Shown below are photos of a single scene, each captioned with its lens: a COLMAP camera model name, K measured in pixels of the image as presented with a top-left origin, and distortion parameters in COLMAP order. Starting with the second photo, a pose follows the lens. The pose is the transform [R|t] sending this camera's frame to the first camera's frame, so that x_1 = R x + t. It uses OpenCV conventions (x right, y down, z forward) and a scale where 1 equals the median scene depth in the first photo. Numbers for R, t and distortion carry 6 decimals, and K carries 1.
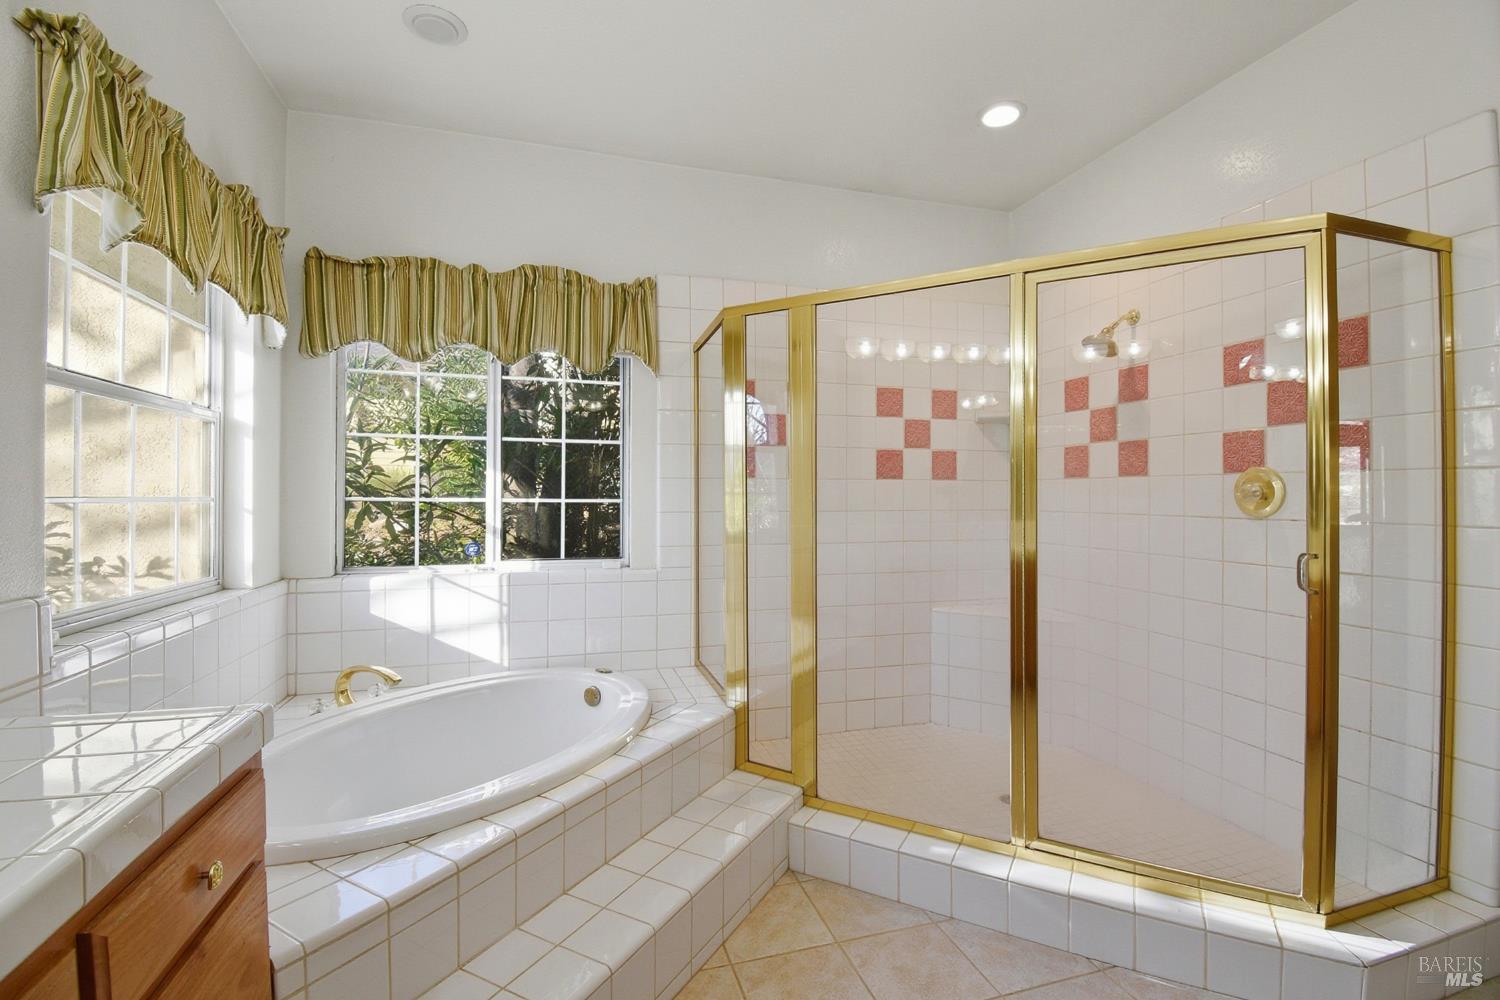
lens RADIAL K [[673.0, 0, 753.4], [0, 673.0, 494.0], [0, 0, 1]] dist [0.019685, -0.026993]
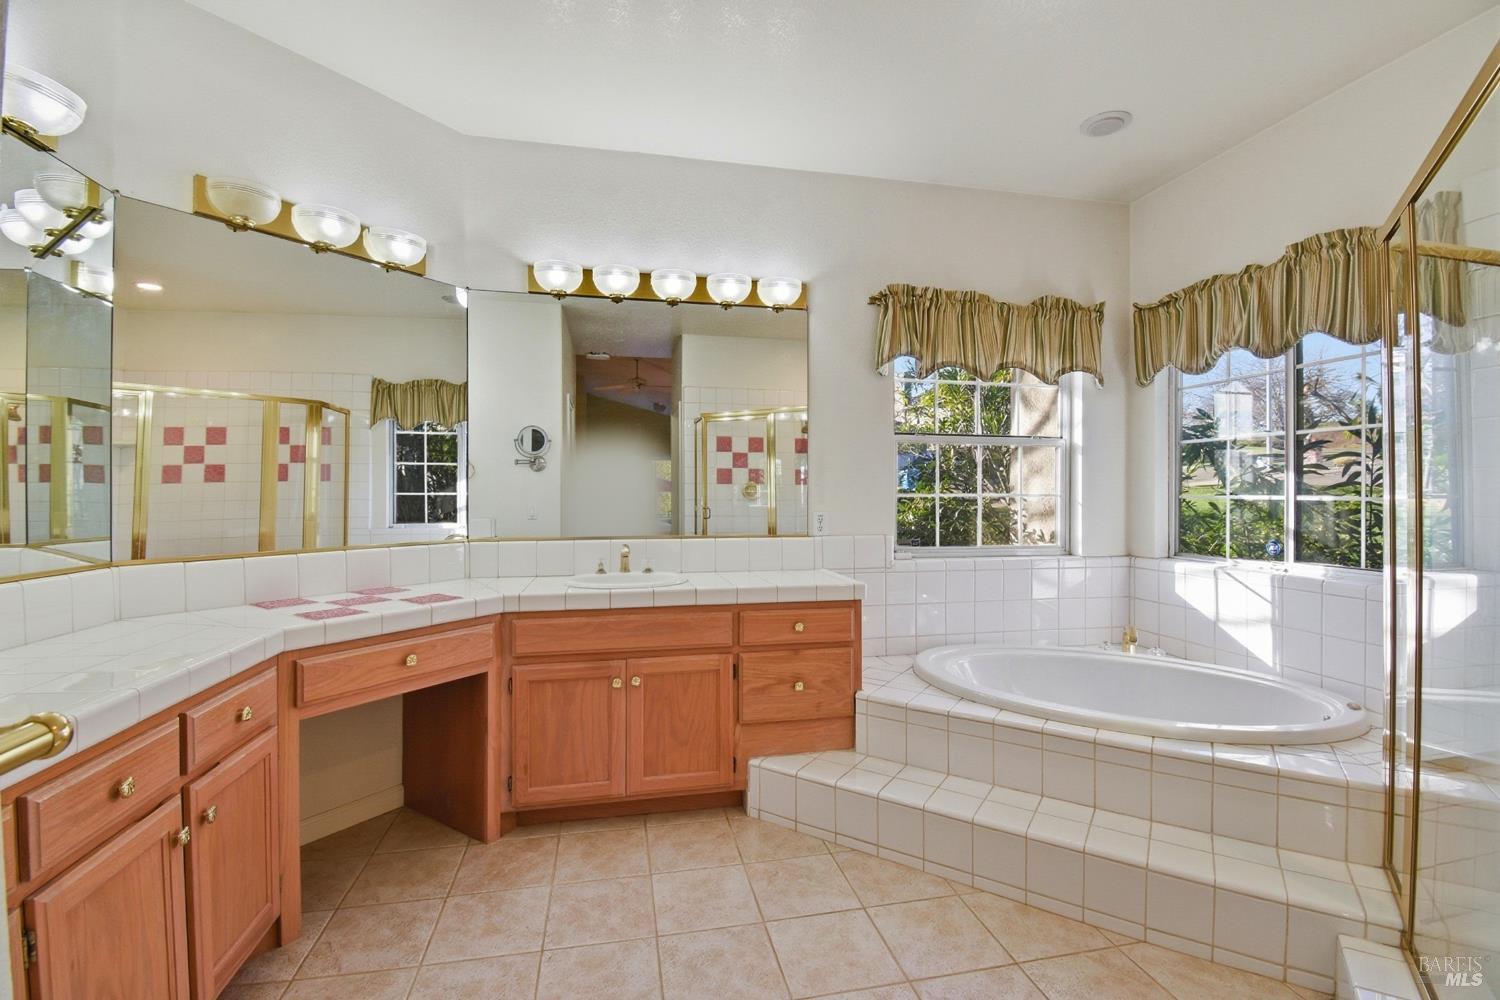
lens RADIAL K [[673.0, 0, 753.4], [0, 673.0, 494.0], [0, 0, 1]] dist [0.019685, -0.026993]
pose [[-0.087087, -0.003621, -0.996194, 0.679600], [0.000683, 0.999993, -0.003695, 0.006722], [0.996201, -0.001002, -0.087084, 0.357321]]
